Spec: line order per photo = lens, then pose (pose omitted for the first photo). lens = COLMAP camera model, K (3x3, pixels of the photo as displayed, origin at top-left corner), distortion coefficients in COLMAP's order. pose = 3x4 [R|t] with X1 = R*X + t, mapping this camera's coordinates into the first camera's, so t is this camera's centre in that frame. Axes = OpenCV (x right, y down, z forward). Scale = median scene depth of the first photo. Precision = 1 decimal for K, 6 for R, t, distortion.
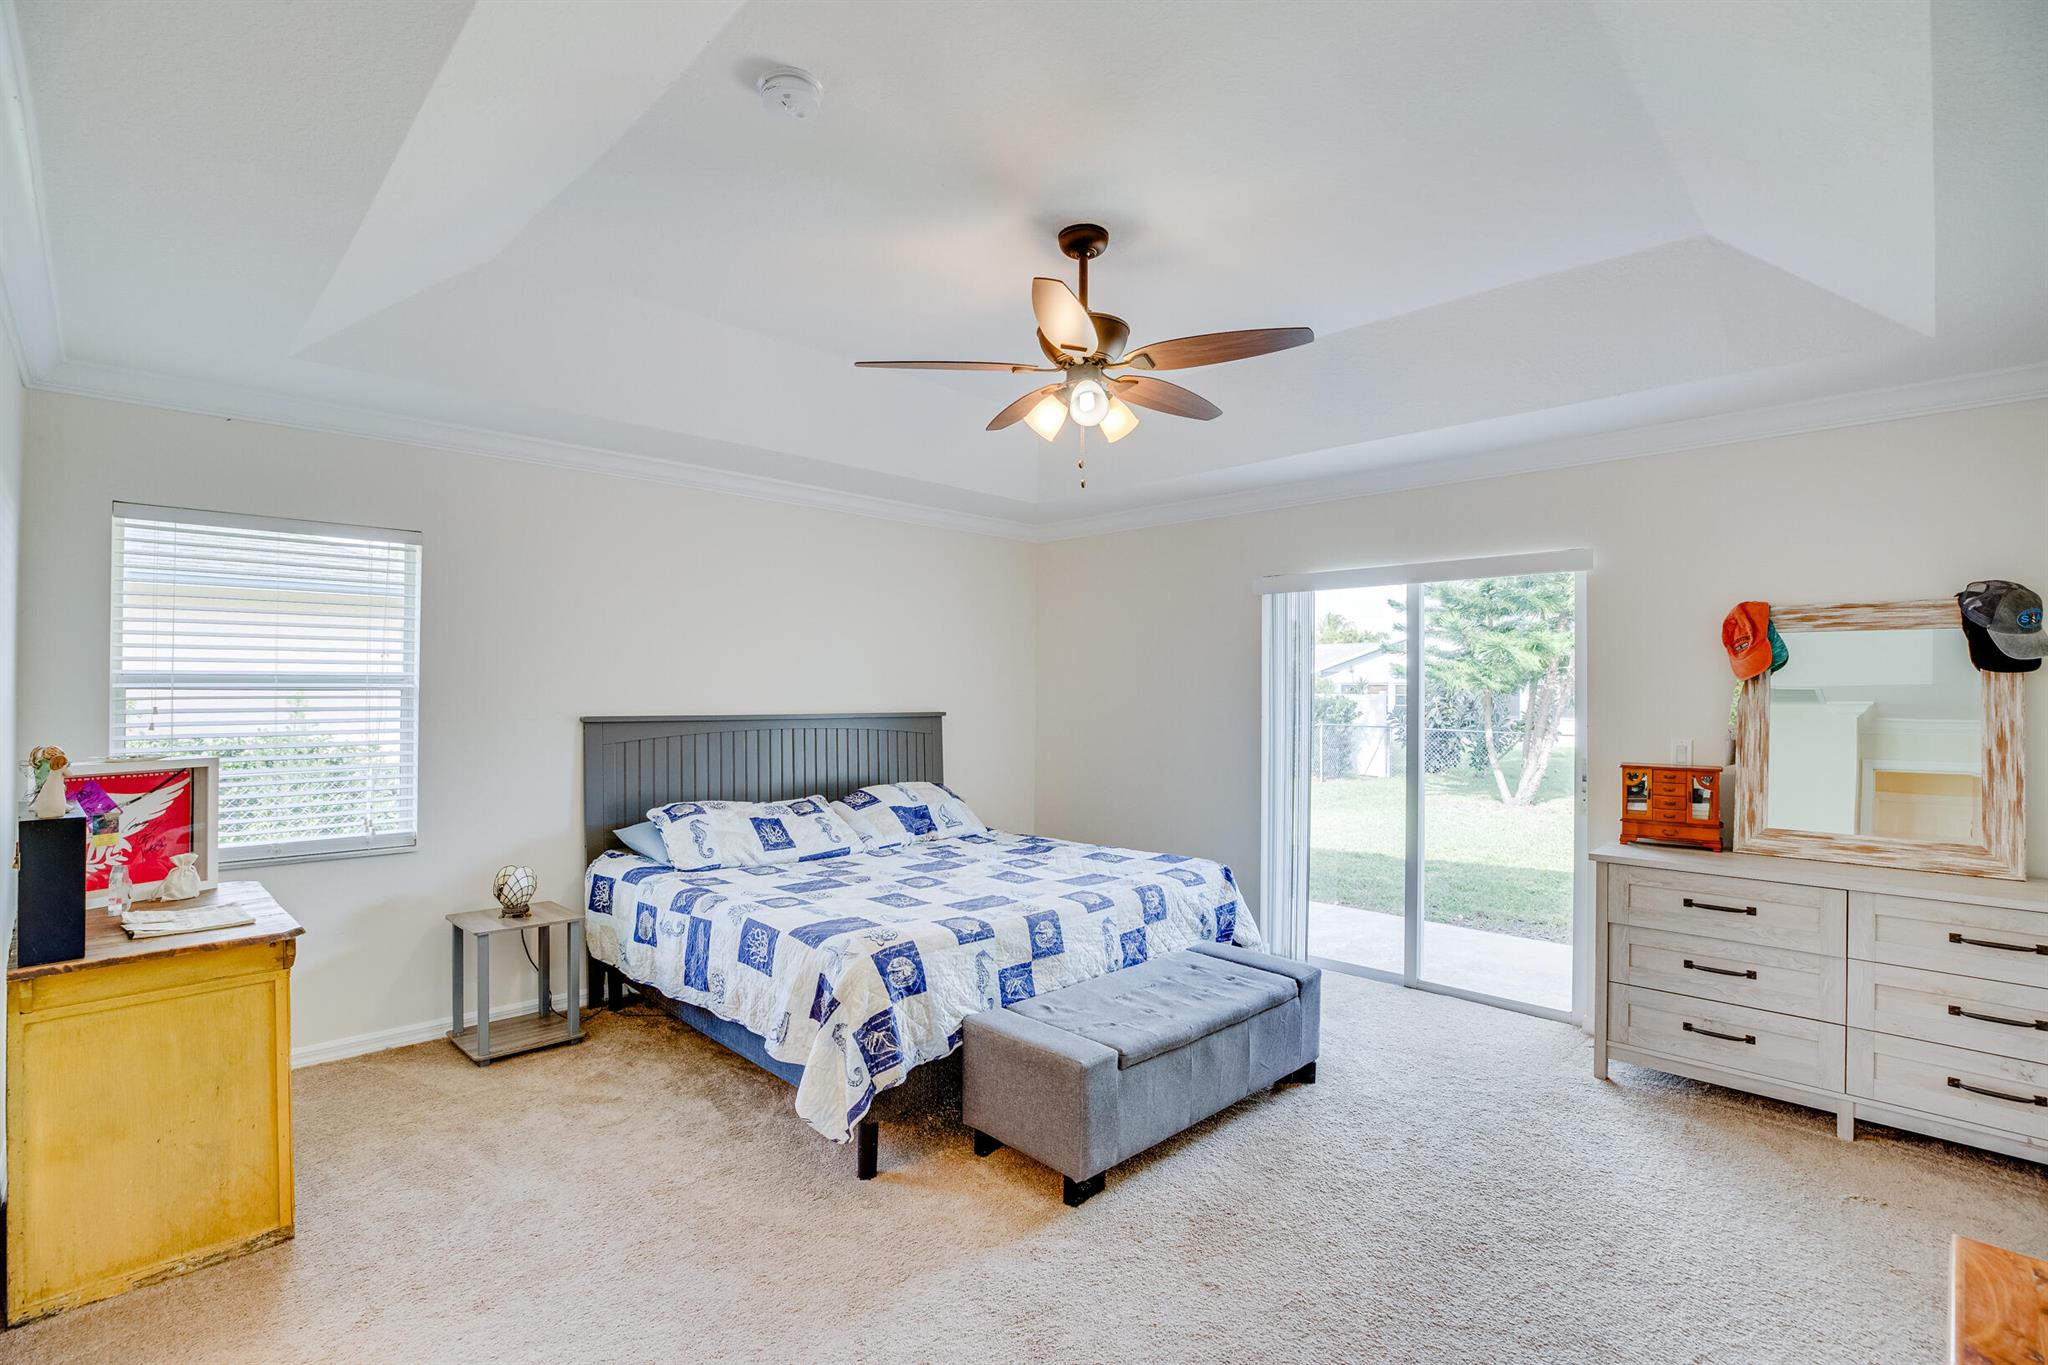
lens RADIAL K [[942.4, 0, 1026.9], [0, 942.4, 681.1], [0, 0, 1]] dist [-0.046243, 0.014449]
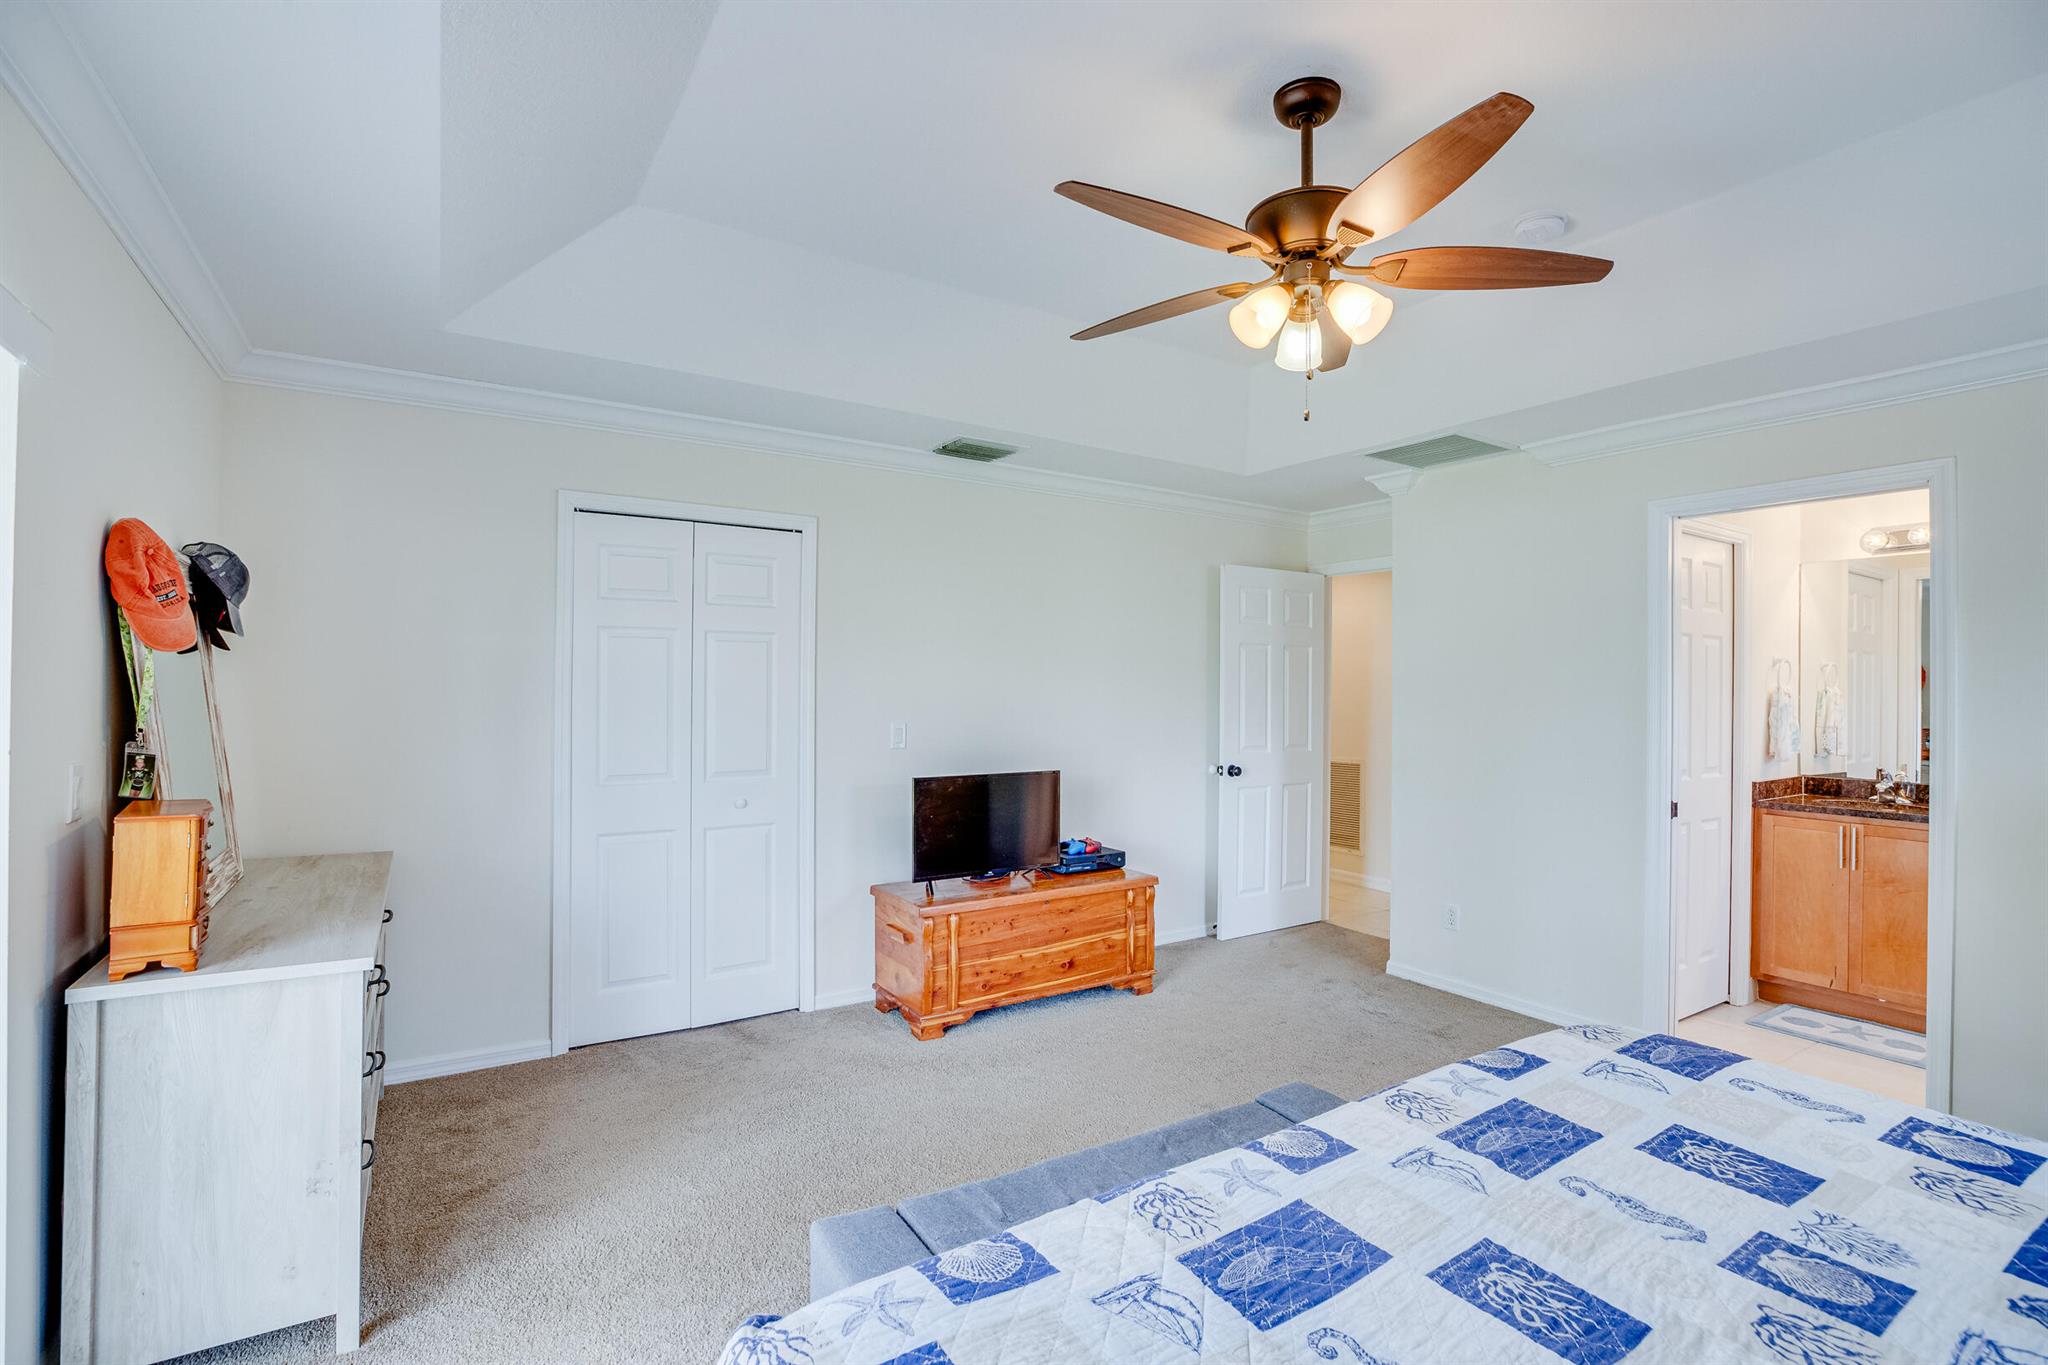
lens RADIAL K [[942.4, 0, 1026.9], [0, 942.4, 681.1], [0, 0, 1]] dist [-0.046243, 0.014449]
pose [[-0.975008, -0.010944, 0.221901, 0.093411], [-0.013810, 0.999840, -0.011365, 0.016304], [-0.221741, -0.014146, -0.975003, 1.506018]]
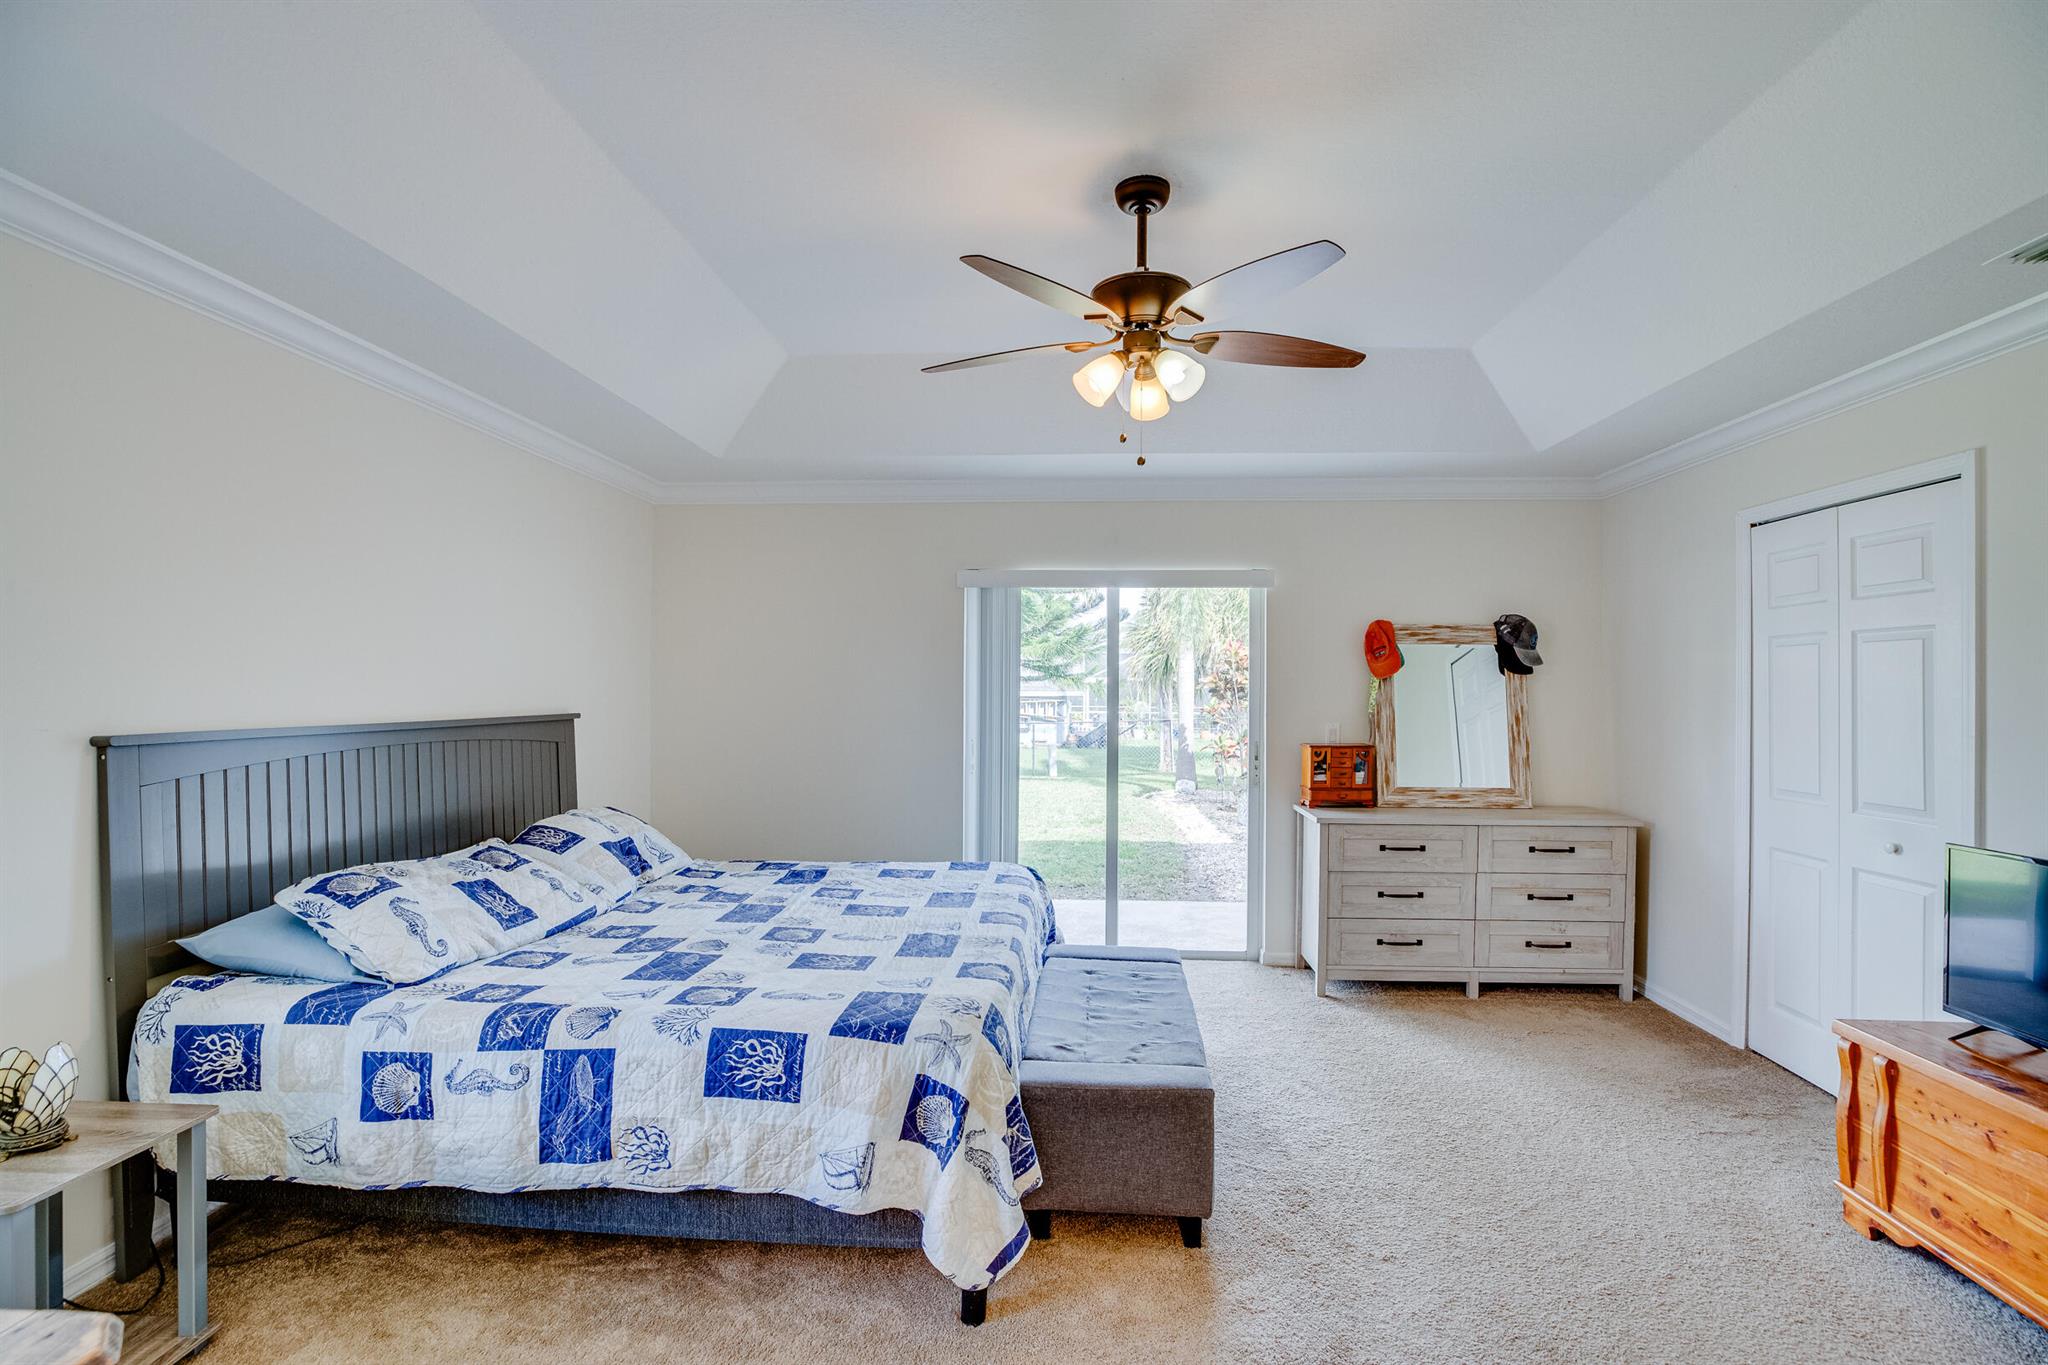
lens RADIAL K [[942.4, 0, 1026.9], [0, 942.4, 681.1], [0, 0, 1]] dist [-0.046243, 0.014449]
pose [[0.748806, 0.002875, 0.662783, -0.526849], [-0.008113, 0.999955, 0.004828, 0.000467], [-0.662740, -0.008992, 0.748796, 0.327877]]
